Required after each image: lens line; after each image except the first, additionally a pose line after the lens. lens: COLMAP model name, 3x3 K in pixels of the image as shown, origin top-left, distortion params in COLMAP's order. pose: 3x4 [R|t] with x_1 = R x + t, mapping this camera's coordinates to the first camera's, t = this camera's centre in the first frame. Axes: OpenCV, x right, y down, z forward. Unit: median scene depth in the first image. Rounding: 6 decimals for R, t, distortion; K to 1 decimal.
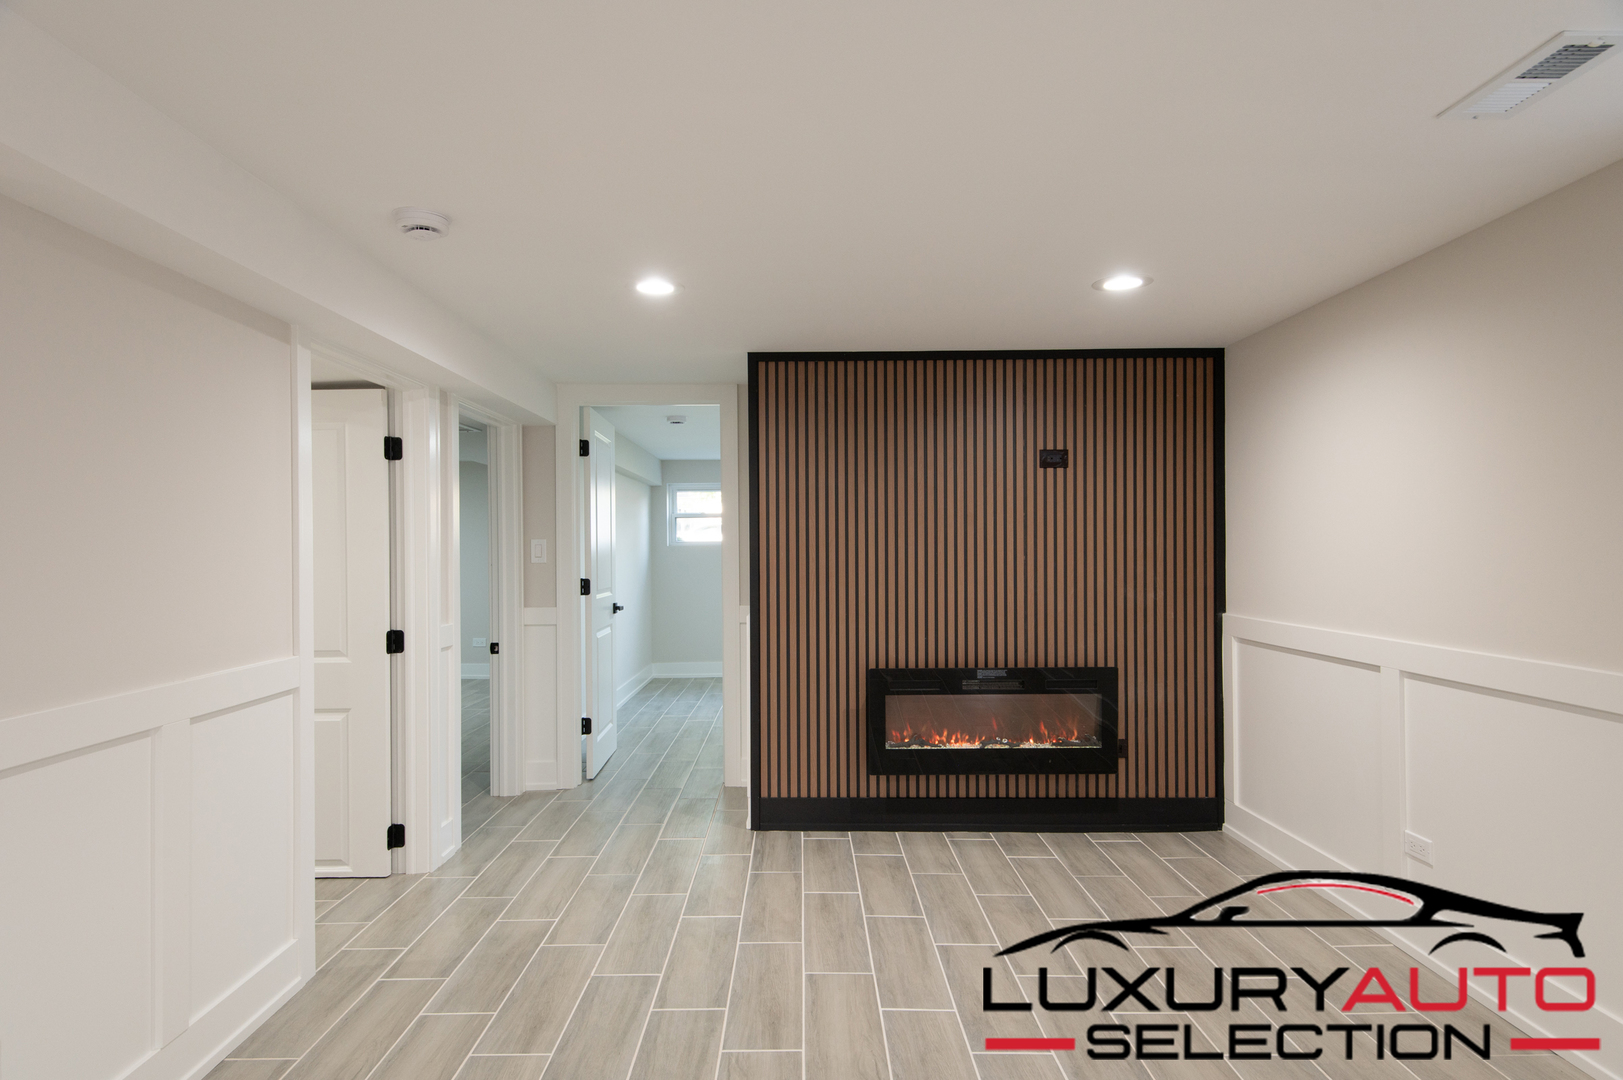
lens RADIAL K [[952.0, 0, 808.8], [0, 952.0, 526.9], [0, 0, 1]] dist [0.033025, -0.002312]
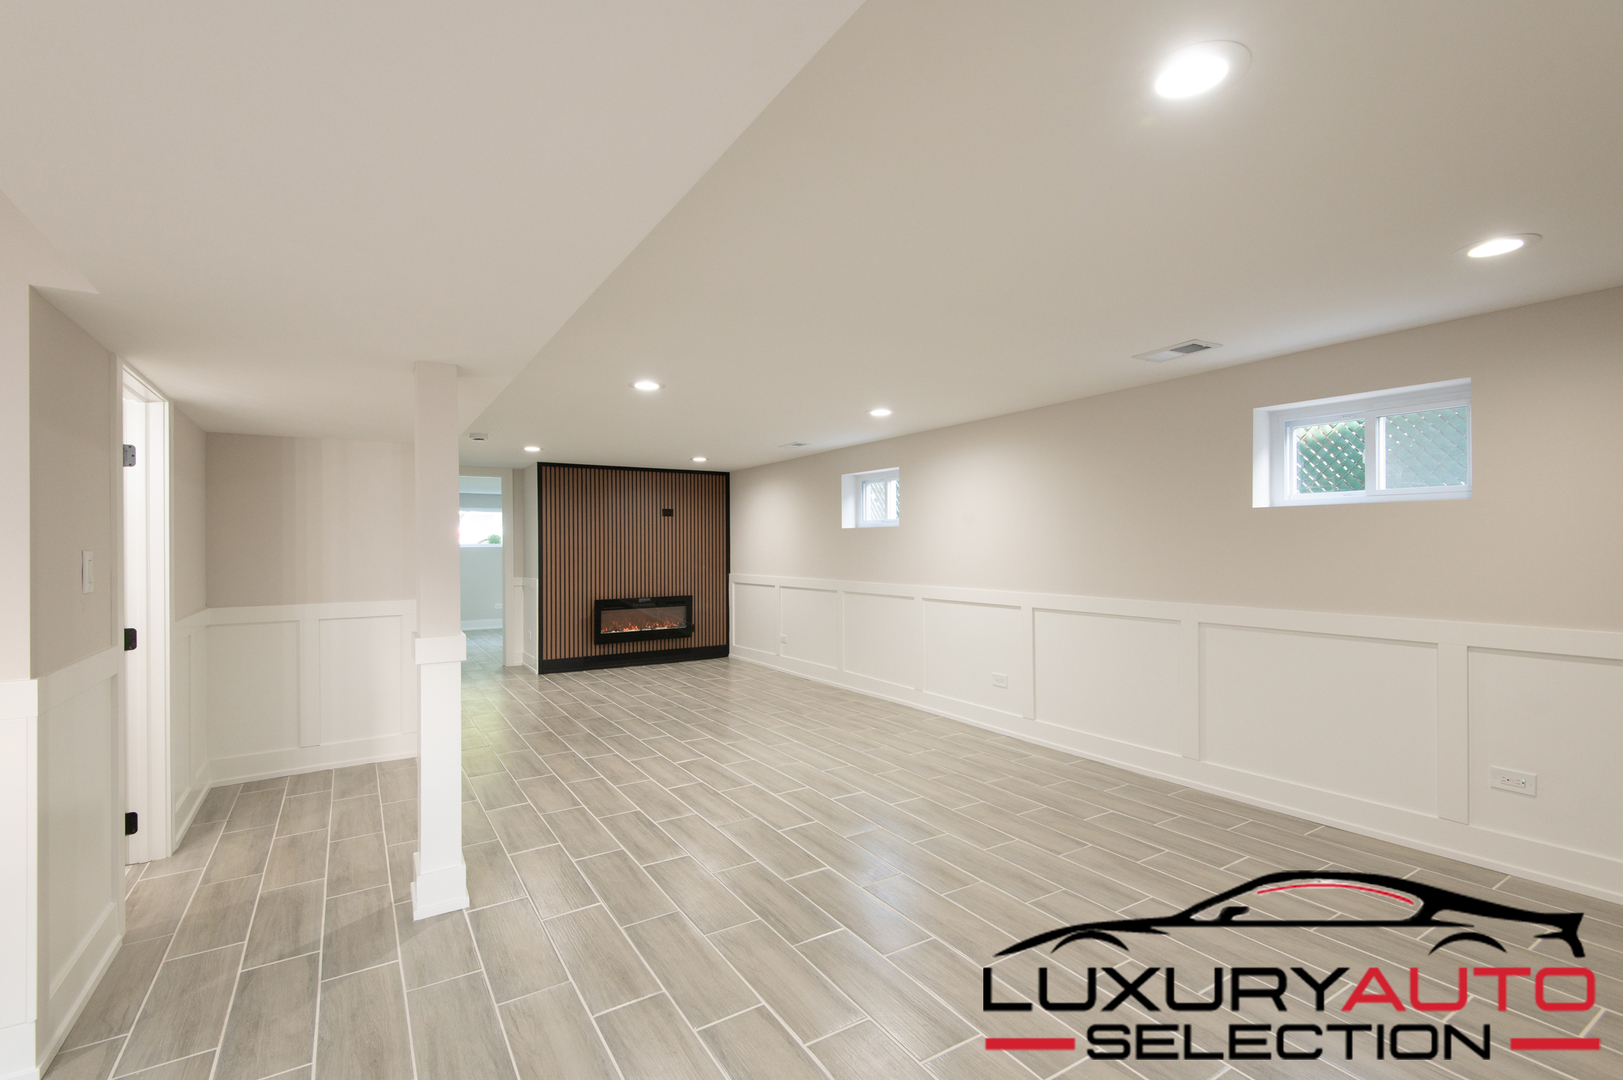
lens RADIAL K [[737.9, 0, 813.4], [0, 737.9, 542.4], [0, 0, 1]] dist [0.012458, -0.001966]
pose [[0.846983, 0.002087, 0.531615, -0.444491], [0.001253, 0.999982, -0.005921, 0.017531], [-0.531618, 0.005681, 0.846965, -0.827821]]
